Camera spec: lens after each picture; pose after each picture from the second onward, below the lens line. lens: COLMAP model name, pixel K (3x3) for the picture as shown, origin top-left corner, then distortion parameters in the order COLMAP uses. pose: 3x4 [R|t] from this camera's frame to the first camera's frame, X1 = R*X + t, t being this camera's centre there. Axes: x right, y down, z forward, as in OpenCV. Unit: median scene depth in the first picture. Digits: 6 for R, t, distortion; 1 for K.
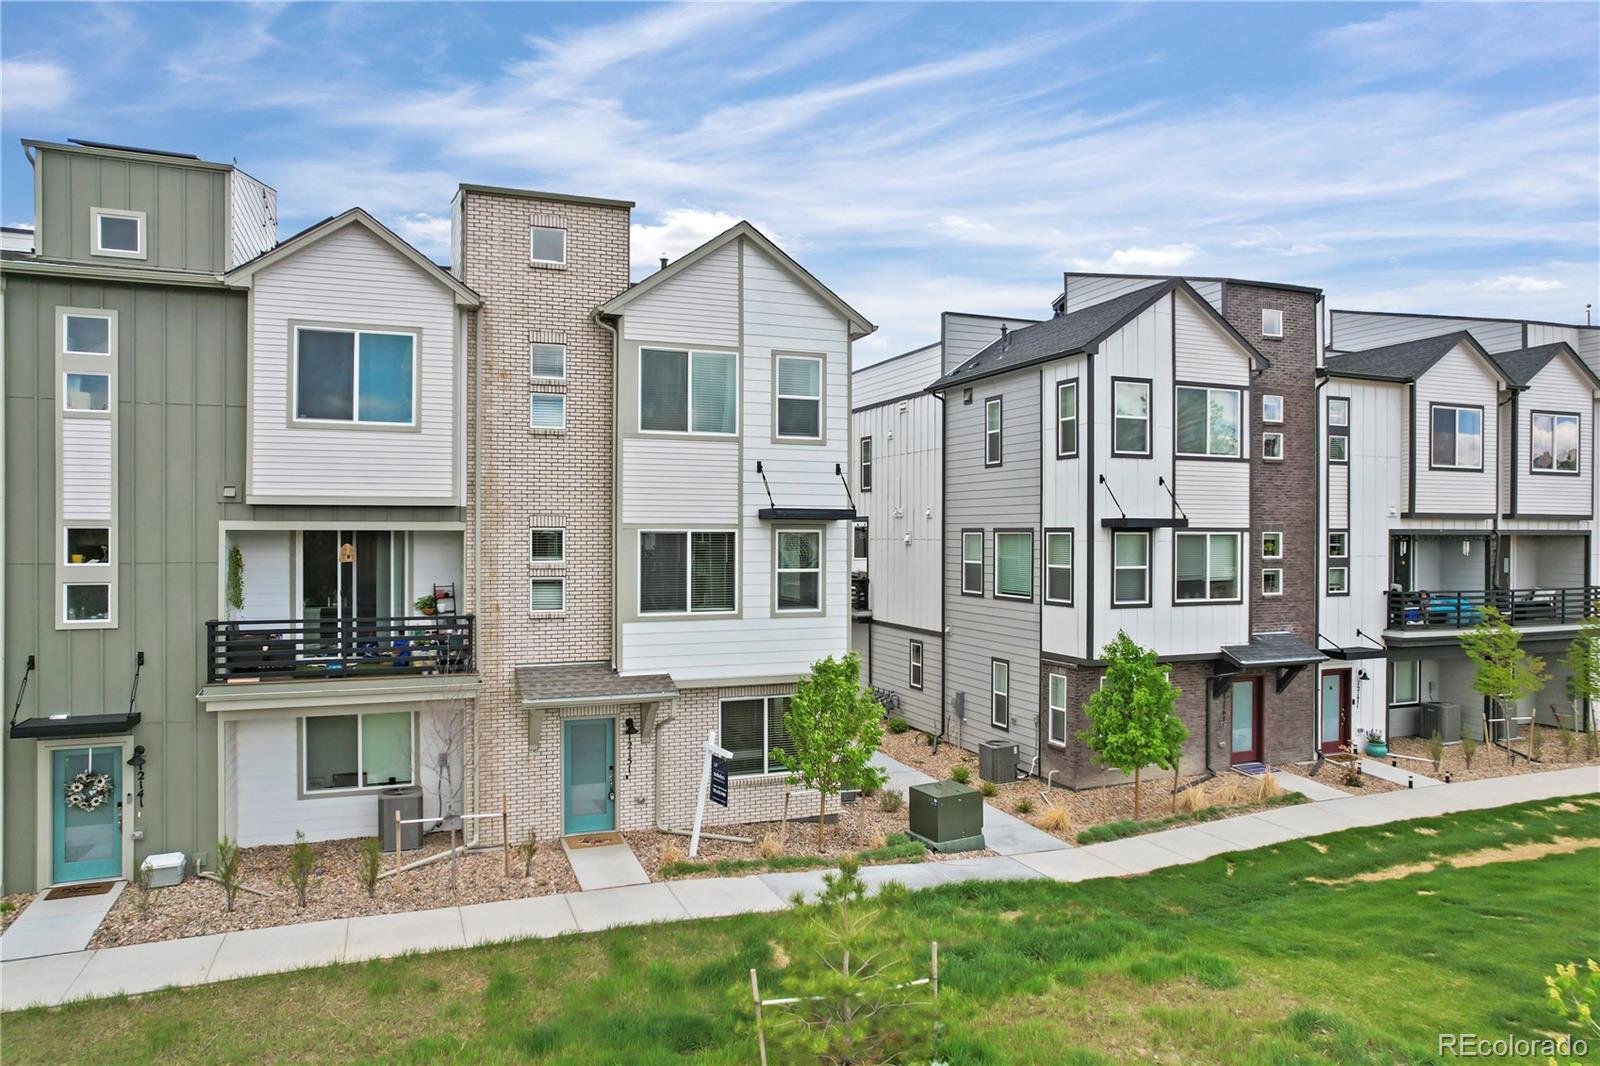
lens RADIAL K [[1029.2, 0, 795.9], [0, 1029.2, 543.0], [0, 0, 1]] dist [-0.058287, 0.042623]
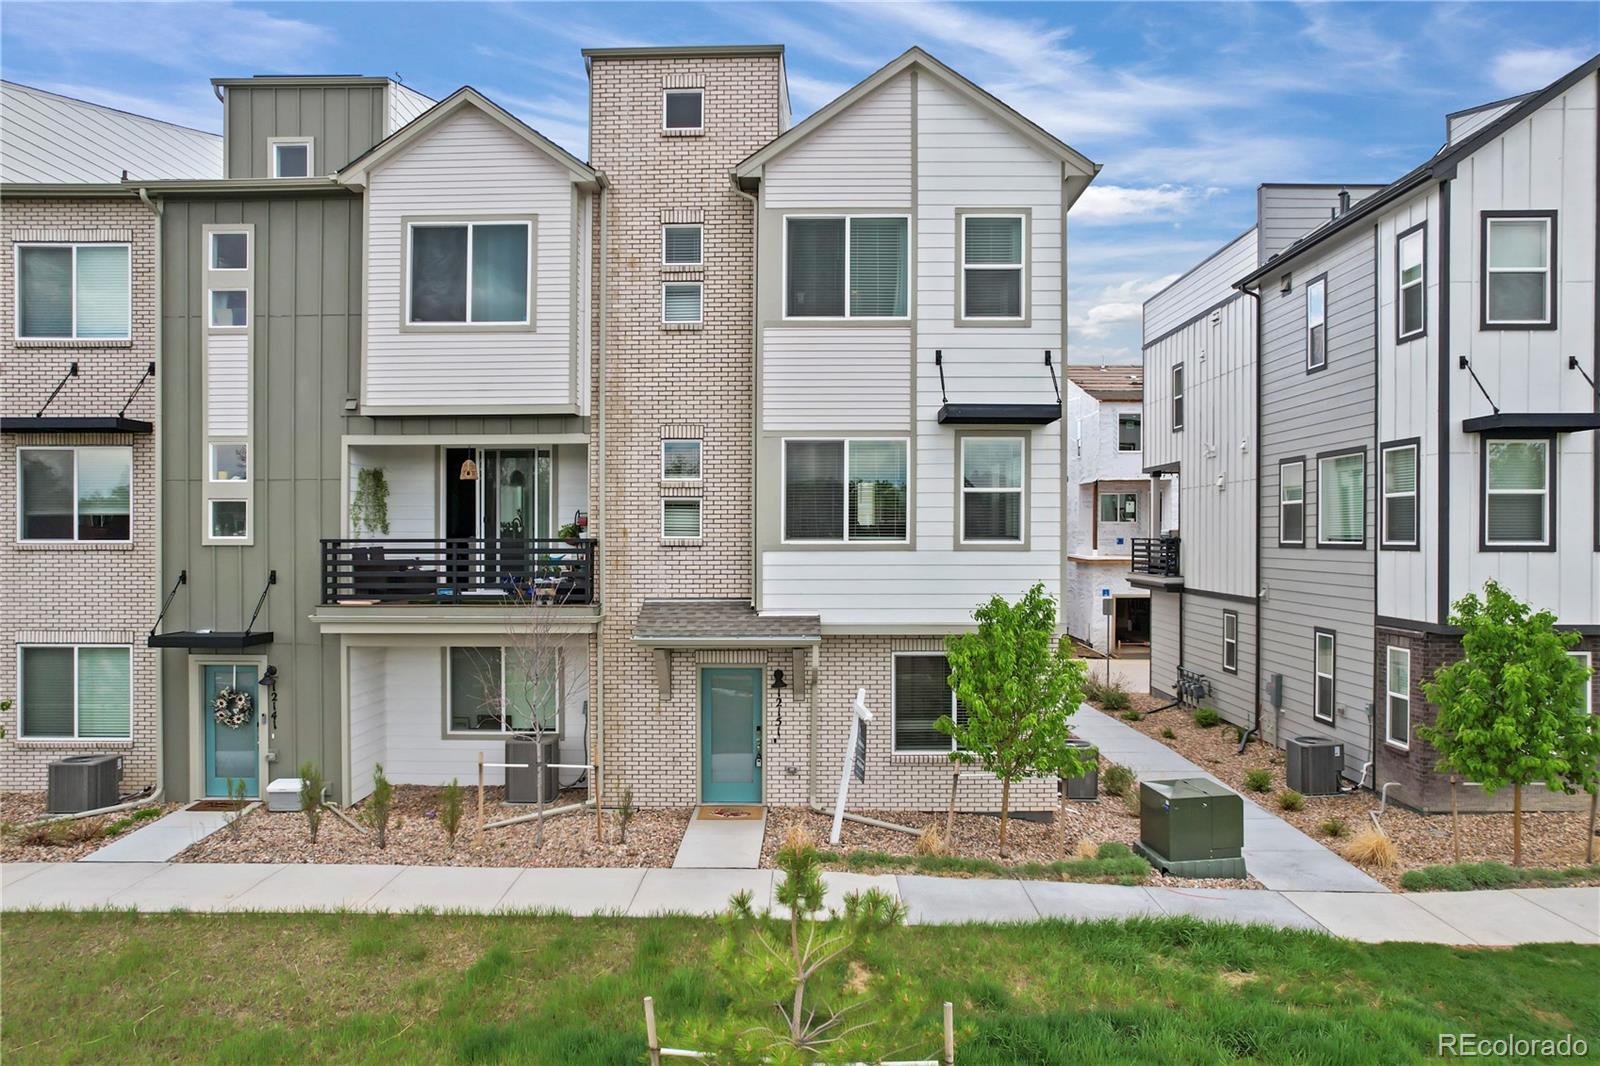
lens RADIAL K [[1029.2, 0, 797.1], [0, 1029.2, 547.5], [0, 0, 1]] dist [-0.058287, 0.042623]
pose [[0.926536, 0.002236, -0.376199, 0.167061], [-0.001146, 0.999994, 0.003120, 0.071677], [0.376204, -0.002459, 0.926534, 0.244470]]
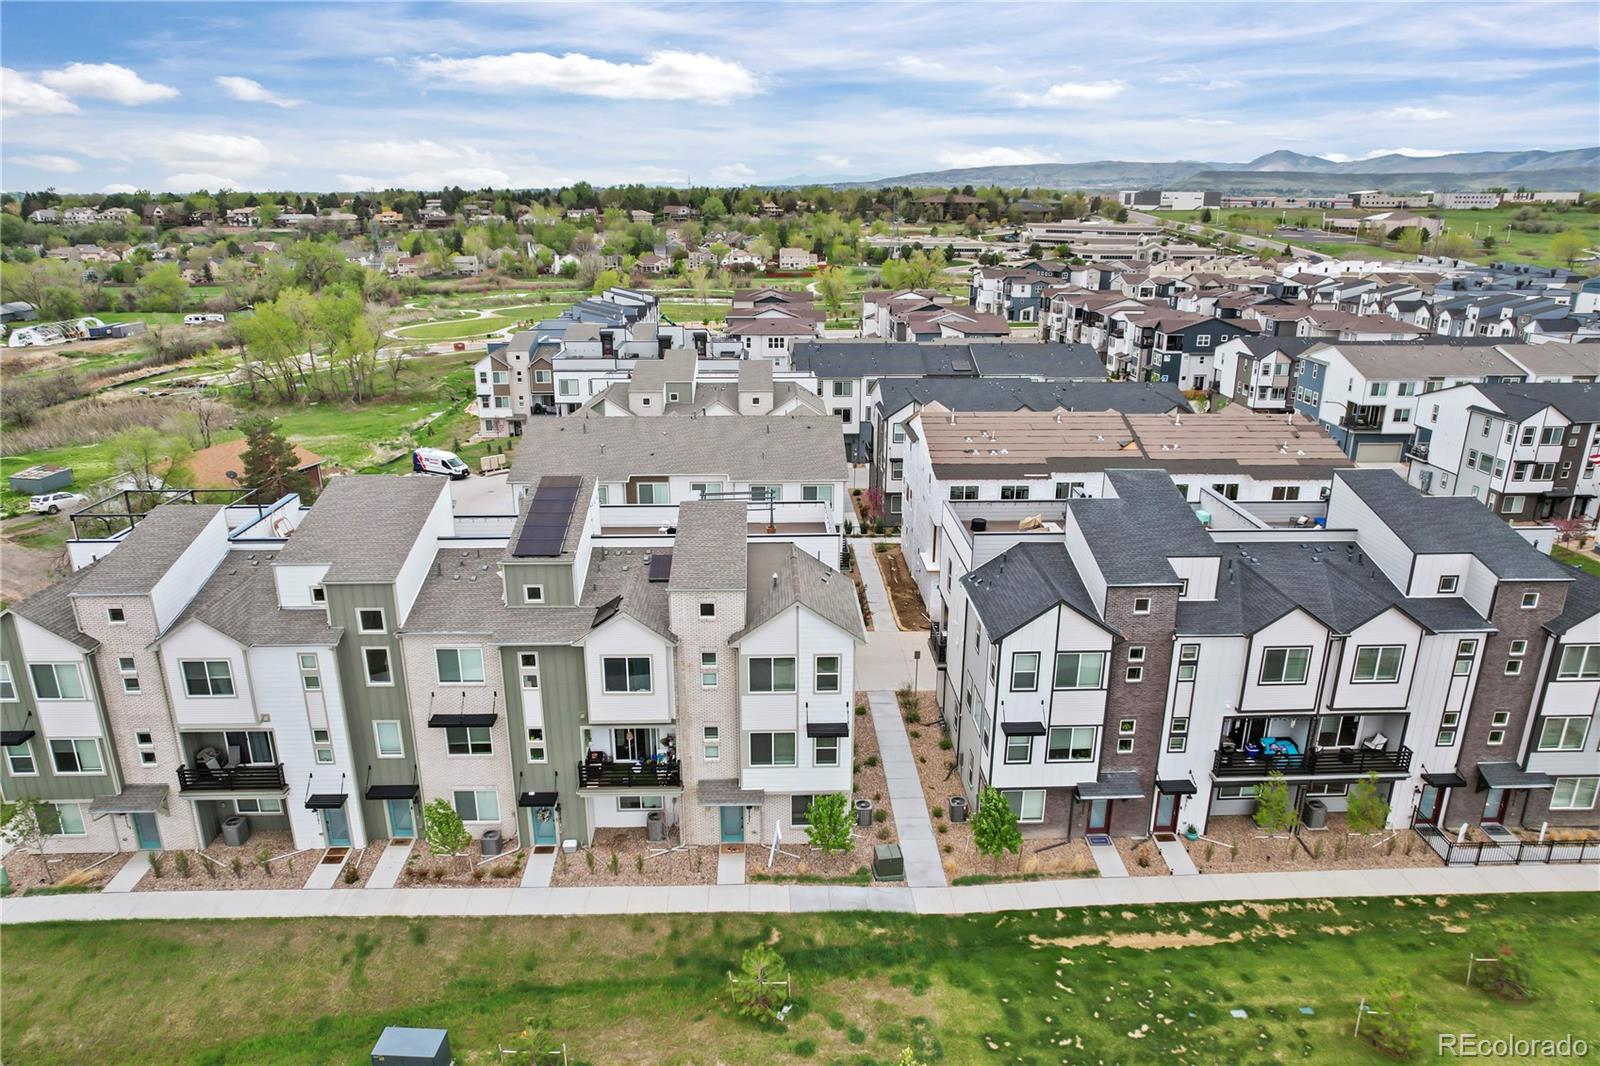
lens RADIAL K [[1029.2, 0, 788.8], [0, 1029.2, 546.9], [0, 0, 1]] dist [-0.058287, 0.042623]
pose [[0.941386, 0.105867, -0.320287, 0.598546], [0.001648, 0.948022, 0.318200, -1.103066], [0.337326, -0.300077, 0.892281, -0.836064]]
